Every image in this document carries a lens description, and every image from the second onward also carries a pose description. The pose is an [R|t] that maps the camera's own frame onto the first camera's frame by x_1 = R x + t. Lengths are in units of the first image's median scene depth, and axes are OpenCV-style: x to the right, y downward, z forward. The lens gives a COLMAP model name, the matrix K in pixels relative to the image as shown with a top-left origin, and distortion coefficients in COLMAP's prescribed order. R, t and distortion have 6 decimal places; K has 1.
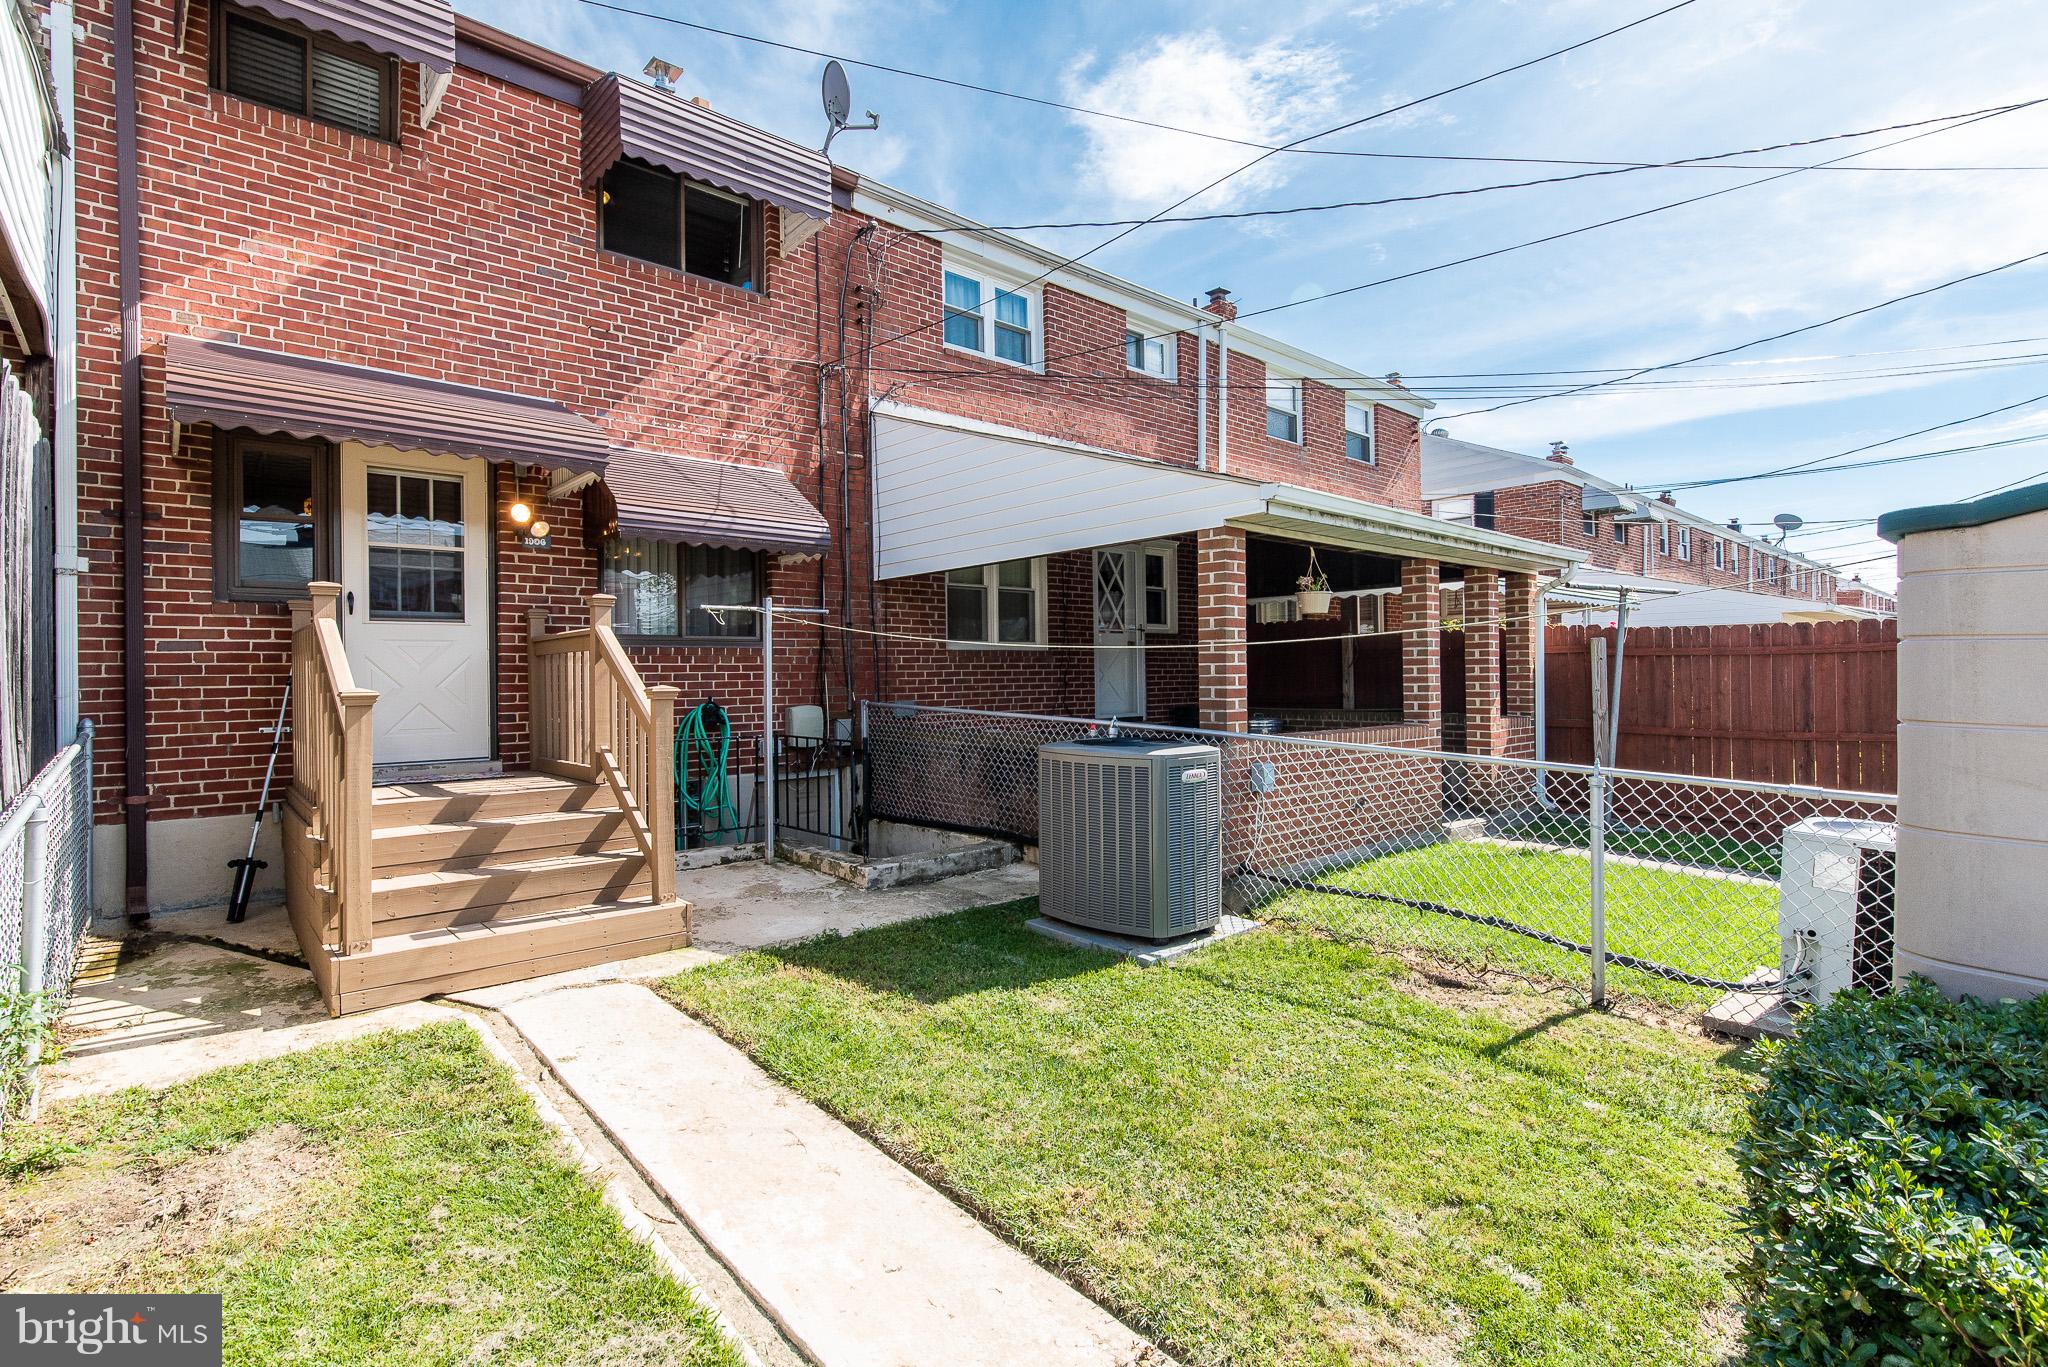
lens RADIAL K [[934.2, 0, 1019.7], [0, 934.2, 666.6], [0, 0, 1]] dist [-0.000965, -0.000418]
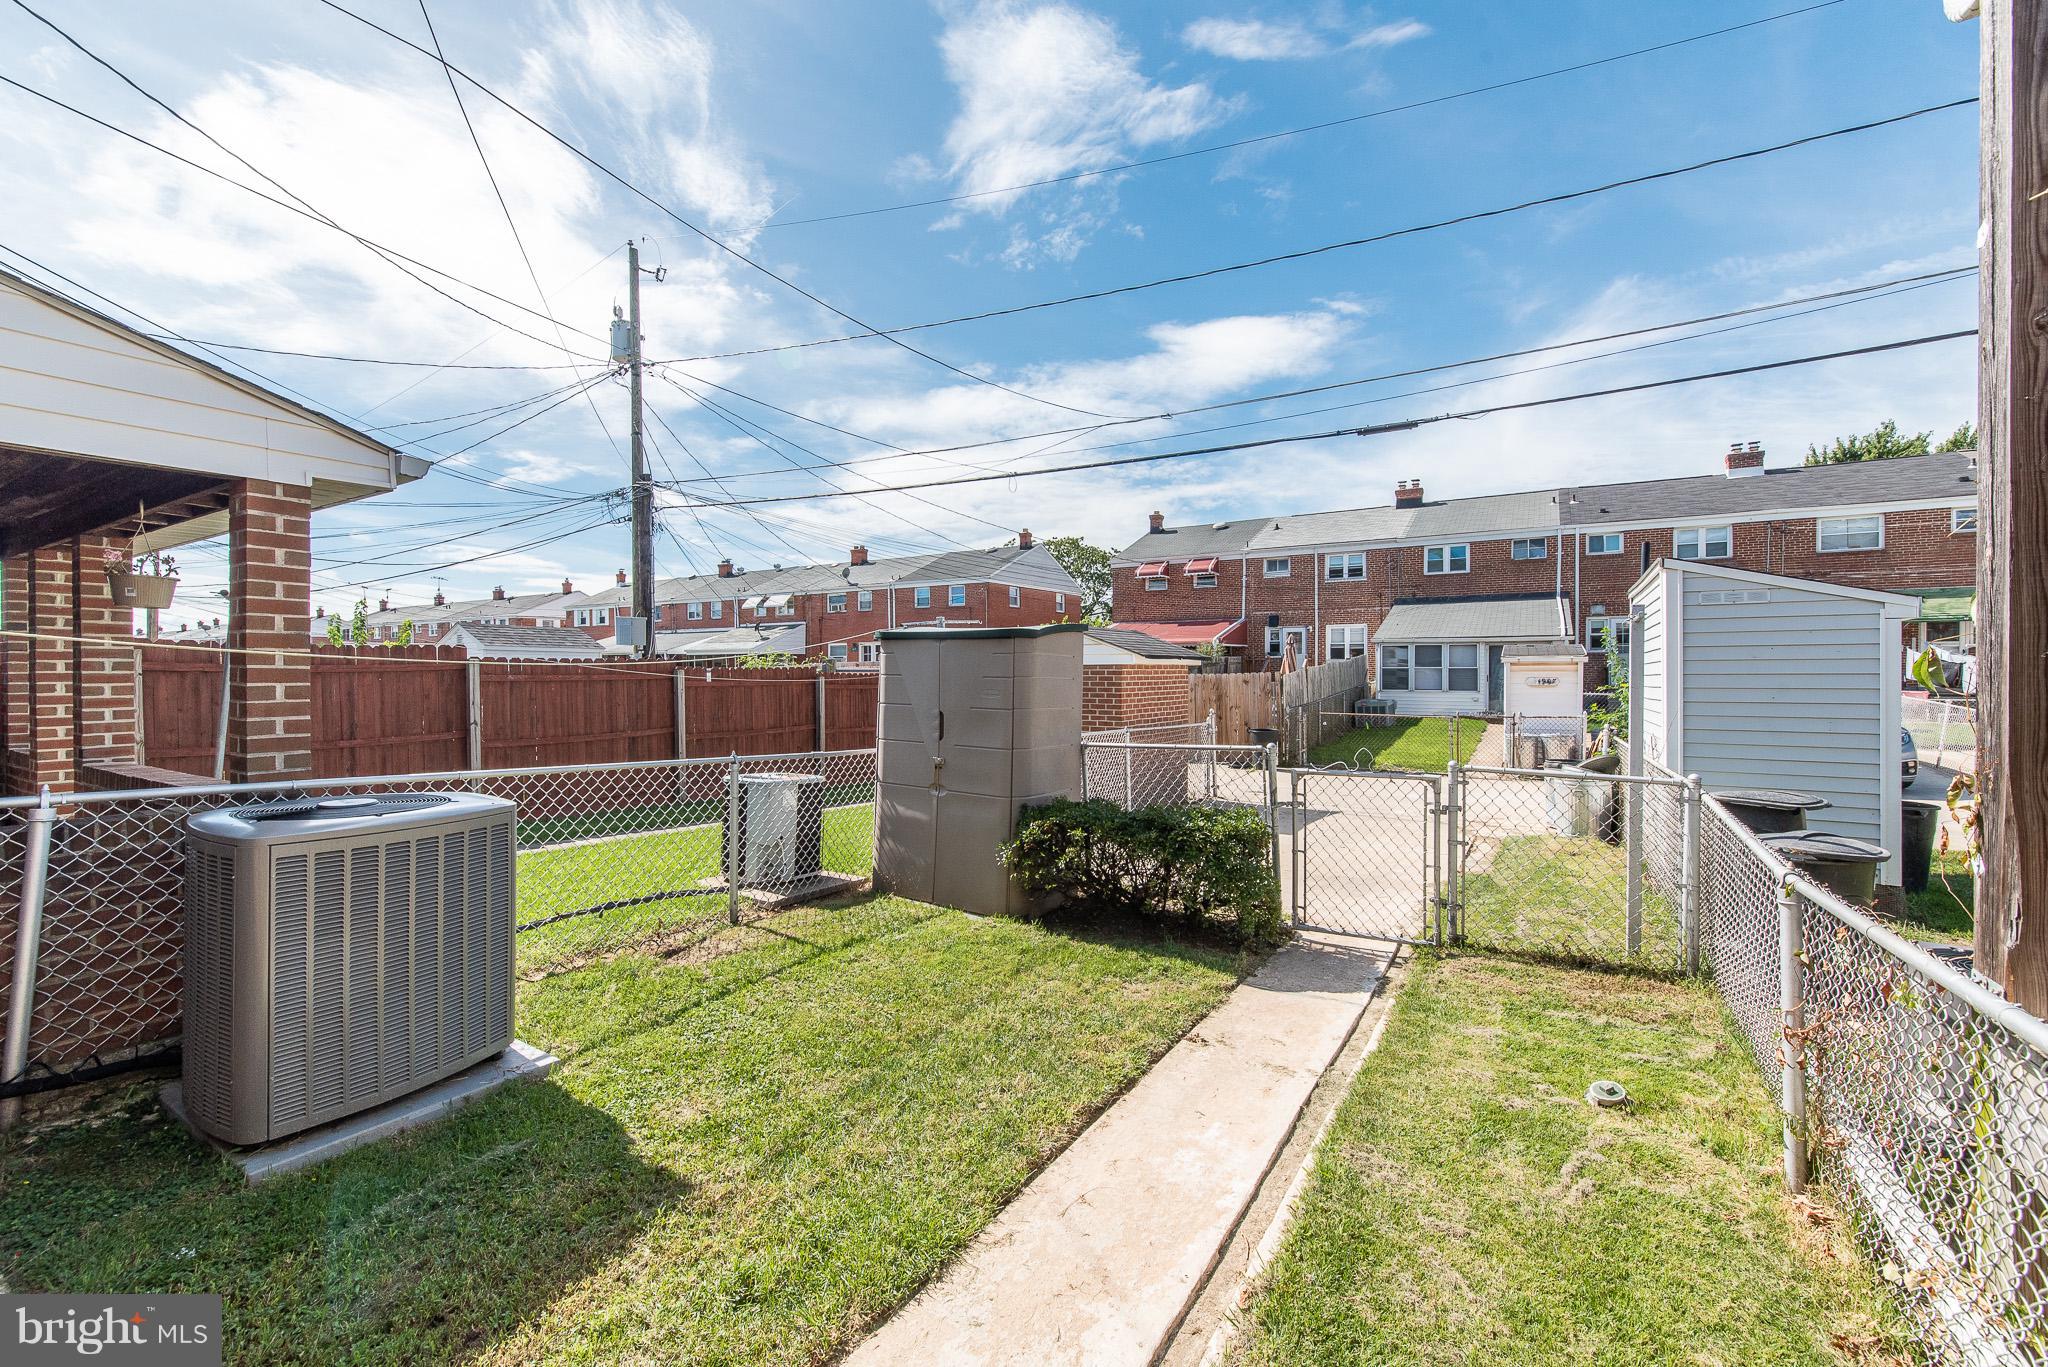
lens RADIAL K [[826.5, 0, 1019.2], [0, 826.5, 689.0], [0, 0, 1]] dist [0.002446, 0.000176]
pose [[-0.264900, -0.011211, 0.964211, -0.431339], [-0.003201, 0.999937, 0.010747, -0.007929], [-0.964271, -0.000239, -0.264919, 0.539063]]
